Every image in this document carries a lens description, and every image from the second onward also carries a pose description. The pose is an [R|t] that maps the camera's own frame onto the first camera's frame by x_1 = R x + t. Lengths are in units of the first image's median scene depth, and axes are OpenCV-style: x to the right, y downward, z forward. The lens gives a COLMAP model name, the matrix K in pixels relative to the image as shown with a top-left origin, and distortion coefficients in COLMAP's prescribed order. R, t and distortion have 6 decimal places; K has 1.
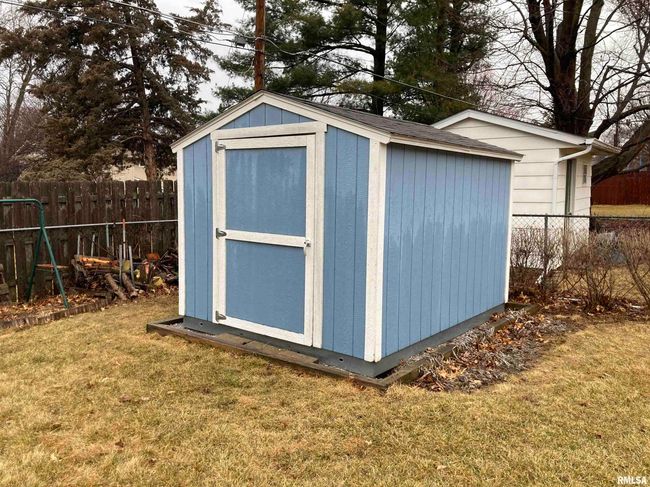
lens RADIAL K [[539.6, 0, 321.2], [0, 539.6, 241.5], [0, 0, 1]] dist [0.025116, -0.010513]
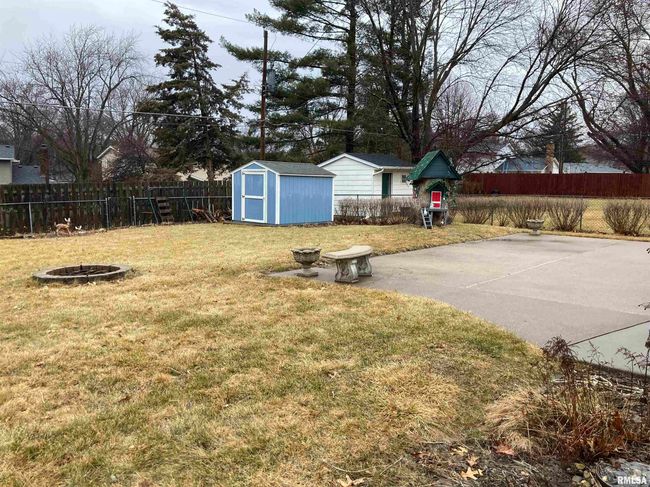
lens RADIAL K [[539.6, 0, 327.5], [0, 539.6, 245.3], [0, 0, 1]] dist [0.025116, -0.010513]
pose [[0.998713, 0.011887, -0.049315, 0.168049], [-0.010937, 0.999750, 0.019504, 0.070255], [0.049535, -0.018939, 0.998593, -0.782324]]
